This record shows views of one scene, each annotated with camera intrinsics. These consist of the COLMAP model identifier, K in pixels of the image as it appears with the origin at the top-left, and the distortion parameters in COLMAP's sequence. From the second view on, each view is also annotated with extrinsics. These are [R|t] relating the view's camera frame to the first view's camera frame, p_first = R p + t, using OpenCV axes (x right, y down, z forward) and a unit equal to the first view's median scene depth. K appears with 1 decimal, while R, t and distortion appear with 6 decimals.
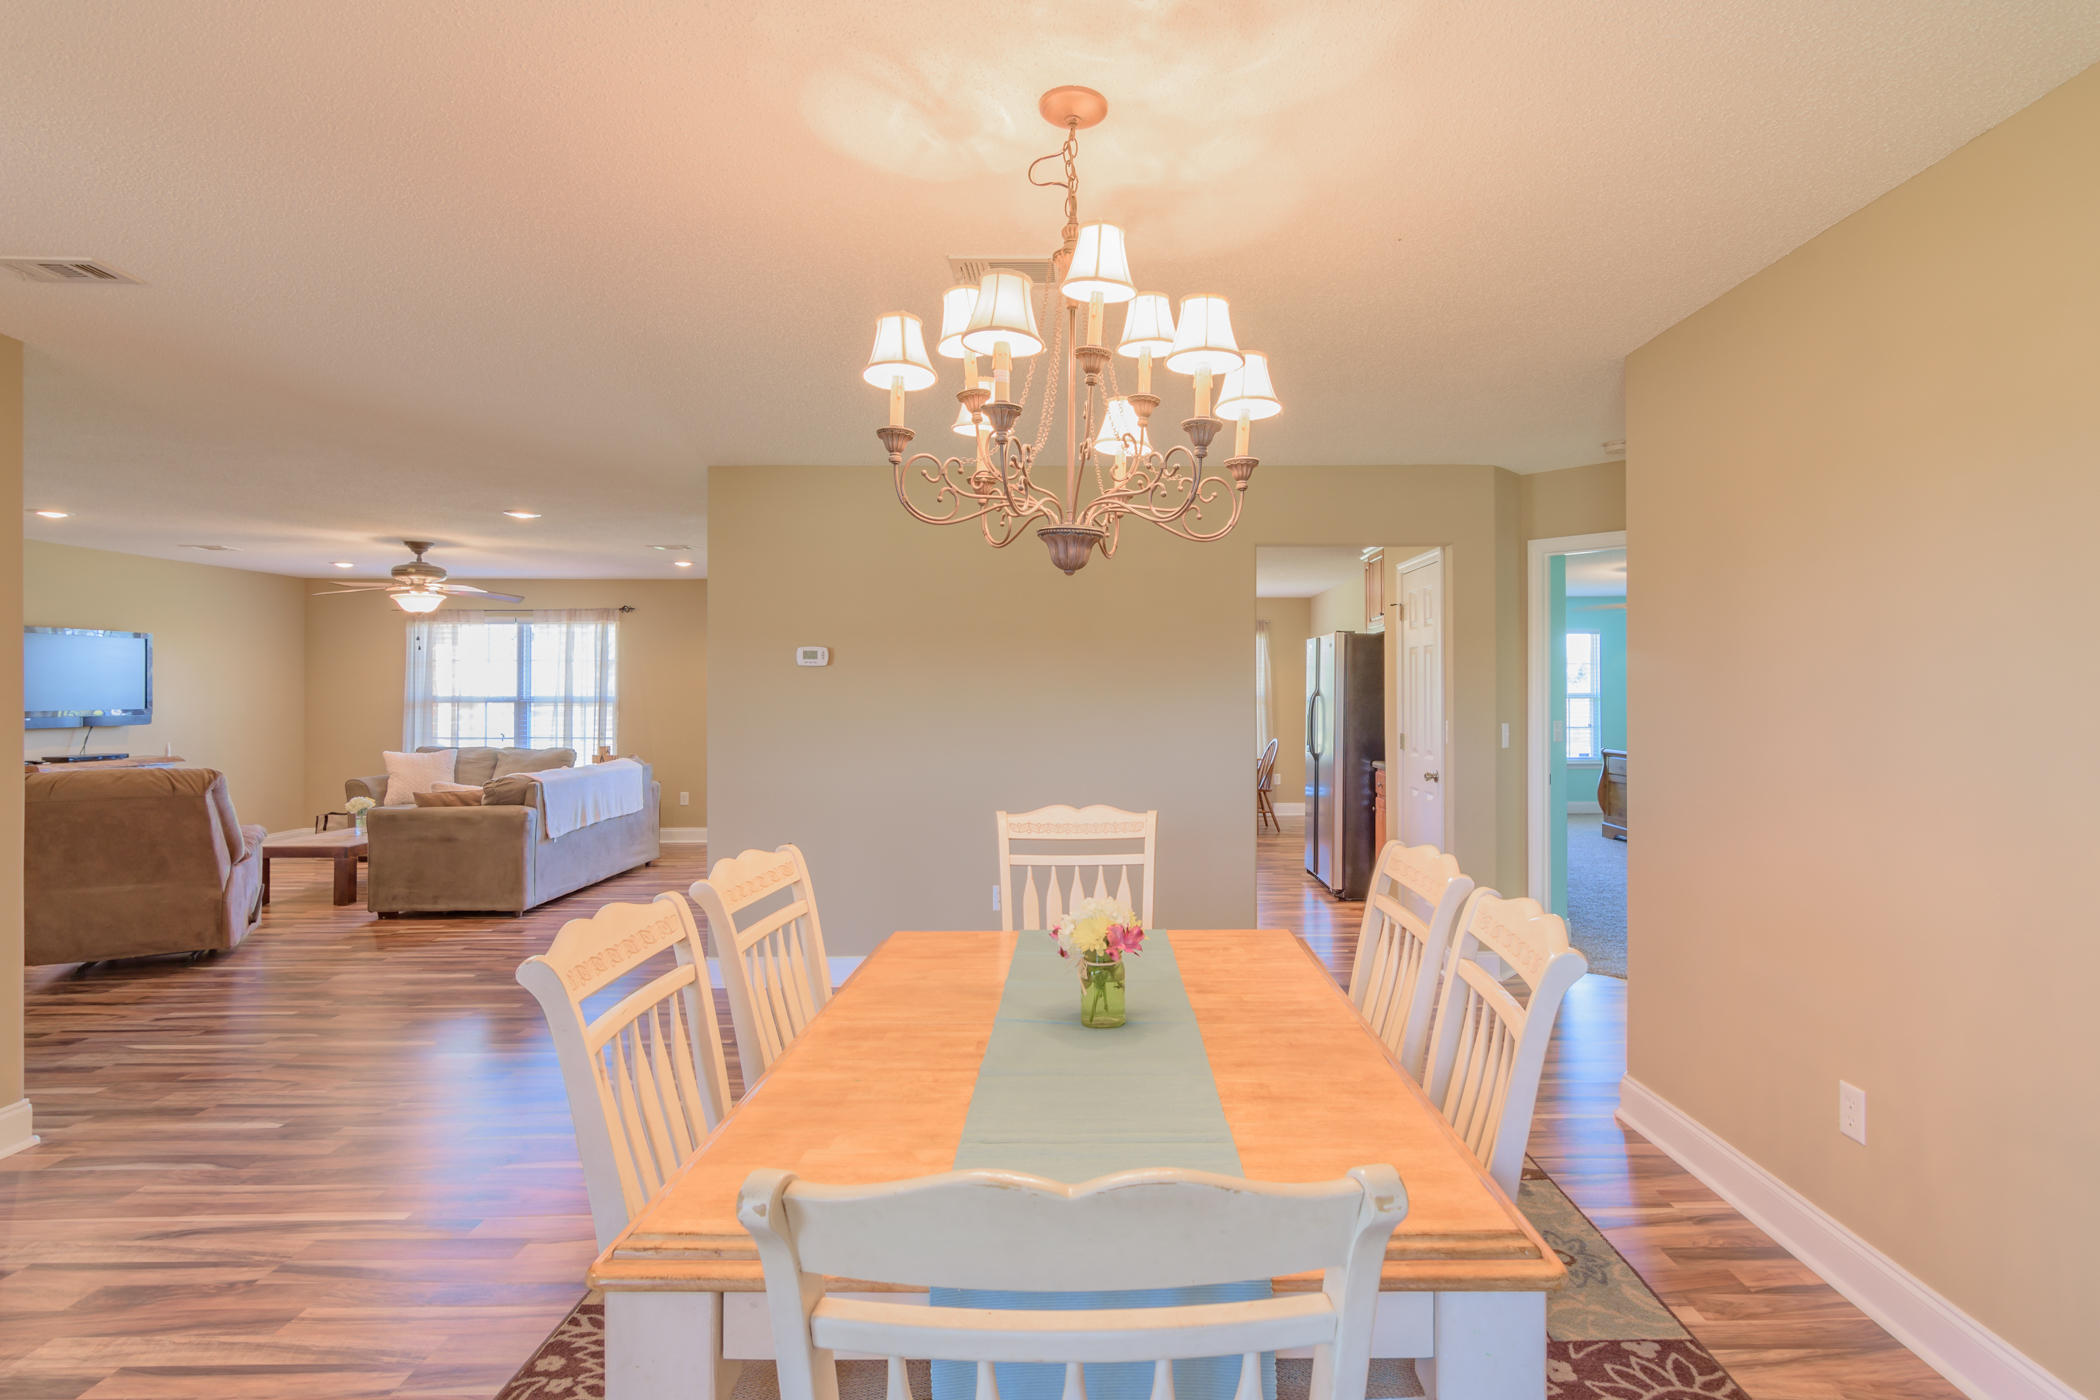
lens RADIAL K [[1011.6, 0, 1110.3], [0, 1011.6, 628.2], [0, 0, 1]] dist [0.004767, 0.000292]
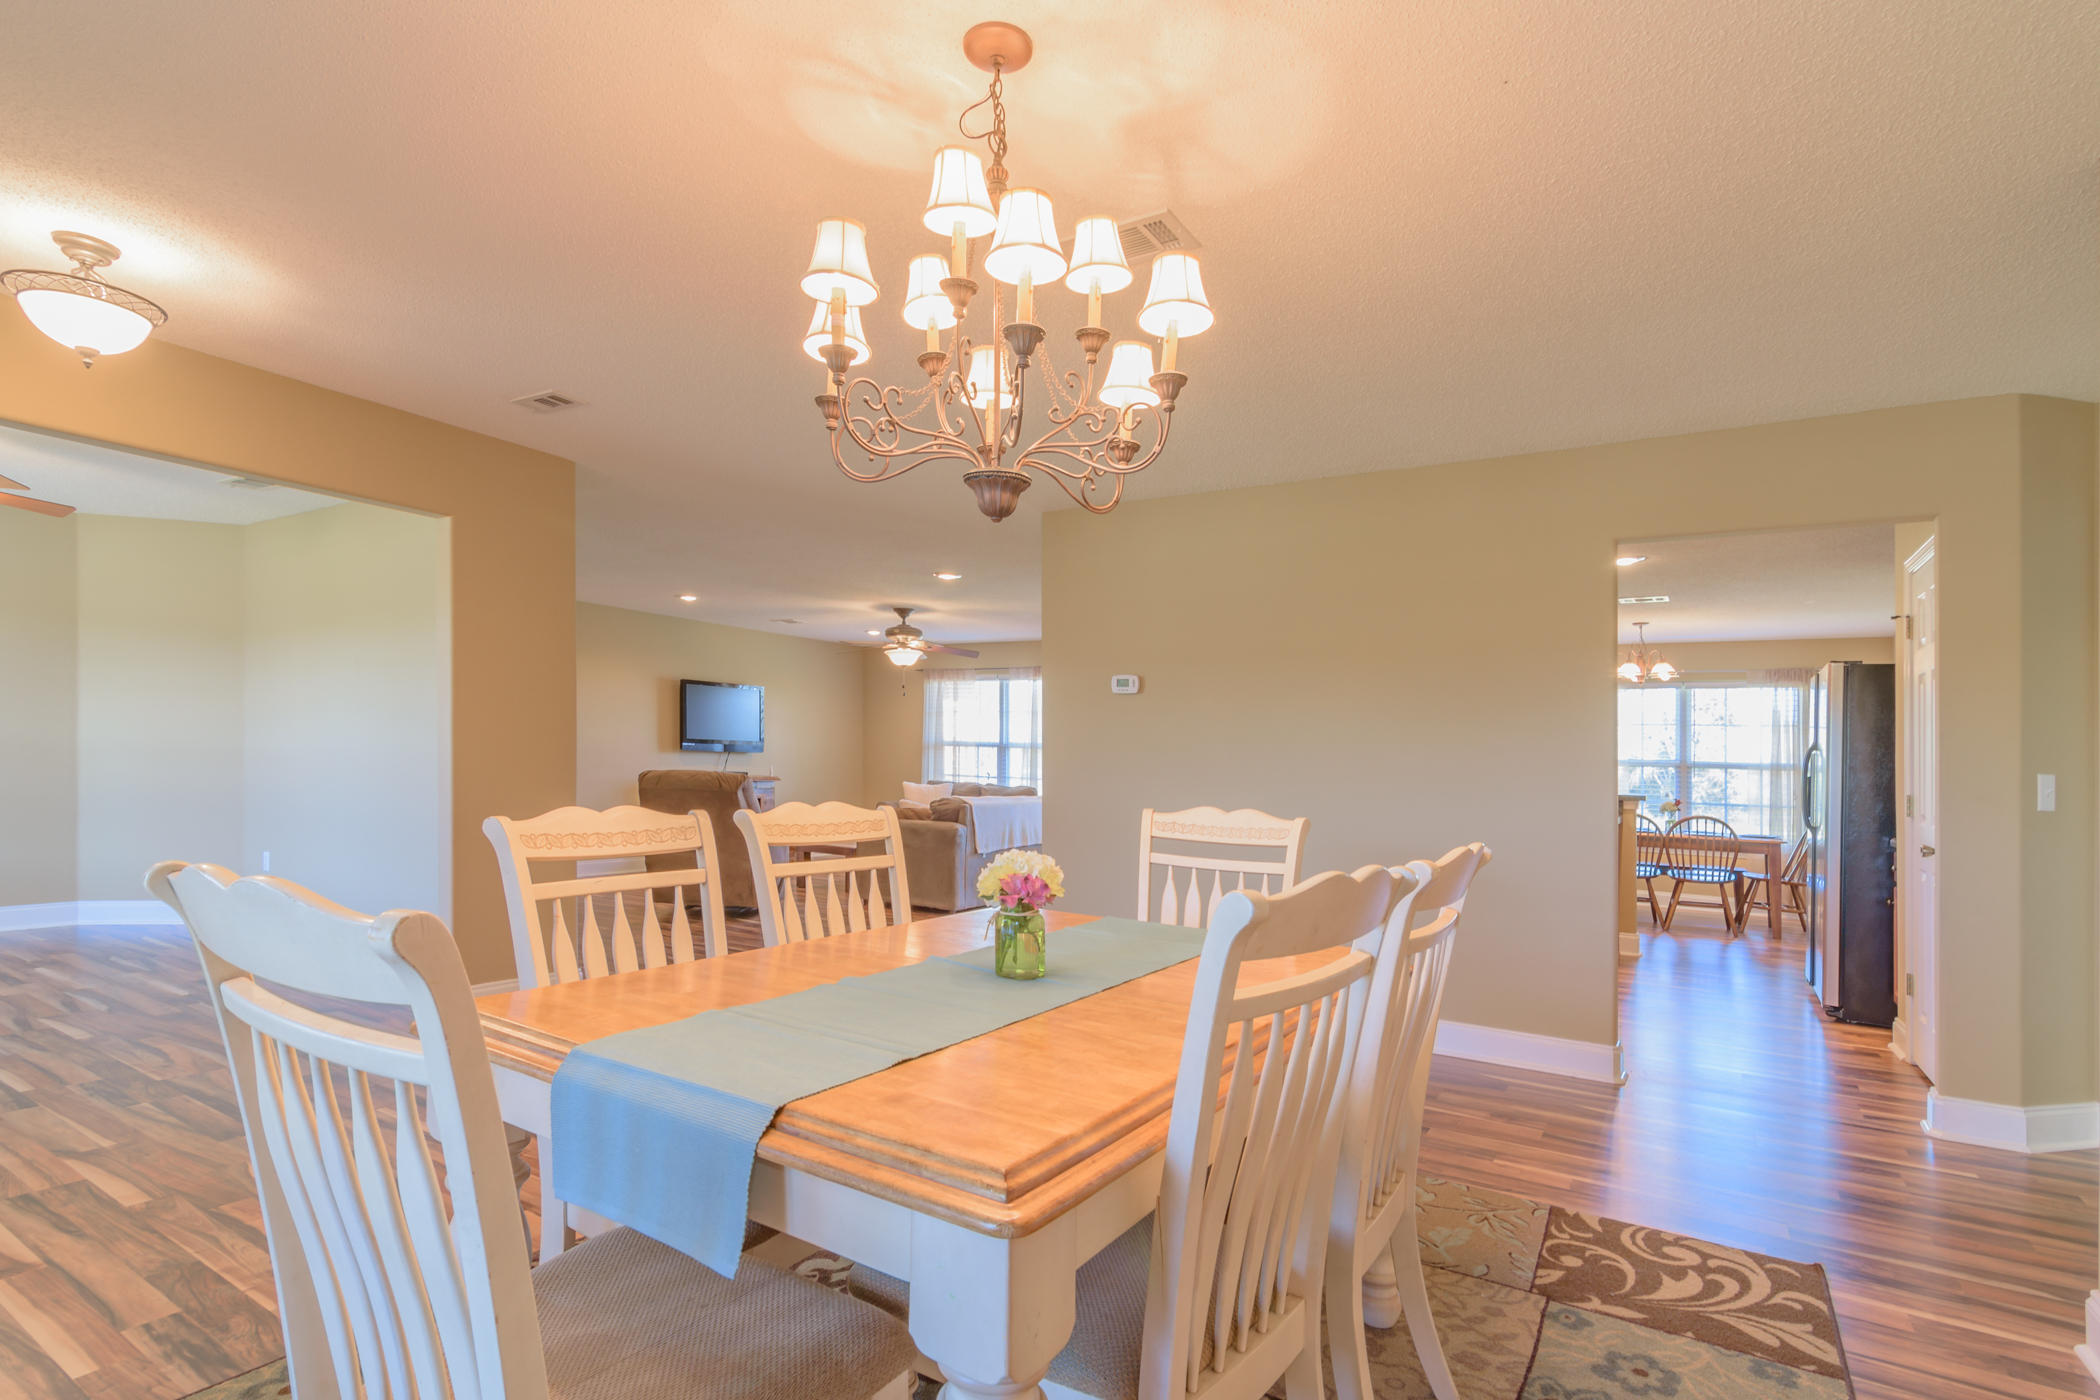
lens RADIAL K [[1020.5, 0, 1059.3], [0, 1020.5, 702.4], [0, 0, 1]] dist [-0.001328, 0.001376]
pose [[0.843756, -0.002986, -0.536718, 0.180208], [0.001289, 0.999993, -0.003536, 0.042007], [0.536725, 0.002292, 0.843754, 0.062056]]
